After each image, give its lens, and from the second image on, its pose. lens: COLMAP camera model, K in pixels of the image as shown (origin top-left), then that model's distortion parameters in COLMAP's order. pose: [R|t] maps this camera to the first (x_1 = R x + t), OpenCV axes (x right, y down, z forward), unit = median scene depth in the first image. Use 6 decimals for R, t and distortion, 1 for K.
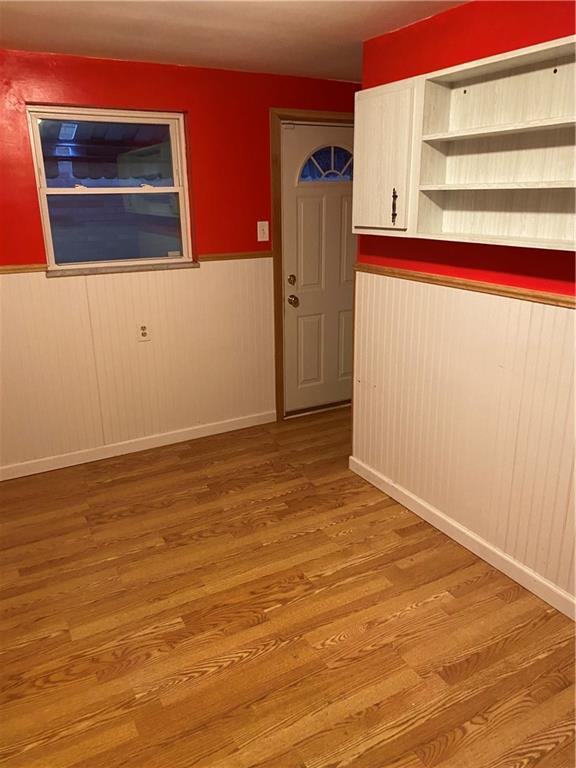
lens RADIAL K [[598.1, 0, 288.0], [0, 598.1, 384.0], [0, 0, 1]] dist [0.053836, 0.006974]
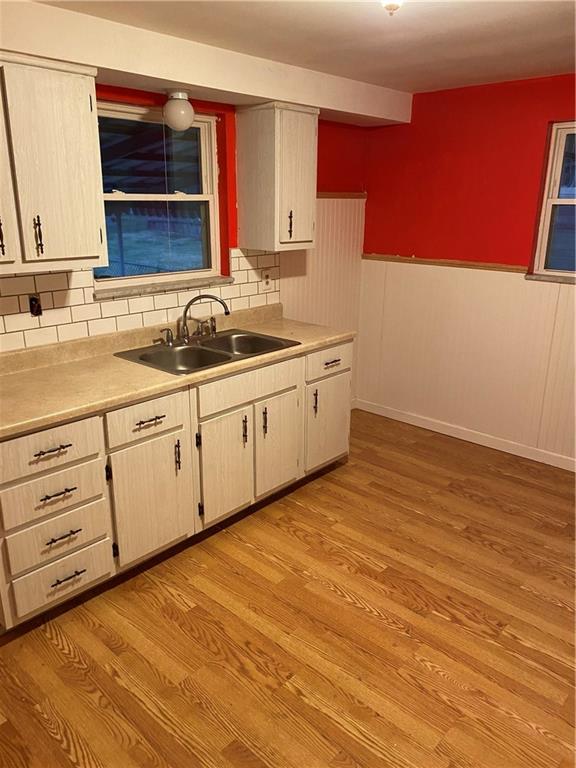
lens RADIAL K [[598.1, 0, 288.0], [0, 598.1, 384.0], [0, 0, 1]] dist [0.053836, 0.006974]
pose [[0.329537, 0.300699, -0.894978, 0.658285], [-0.311670, 0.929435, 0.197517, -0.105059], [0.891217, 0.213848, 0.400001, 0.275100]]
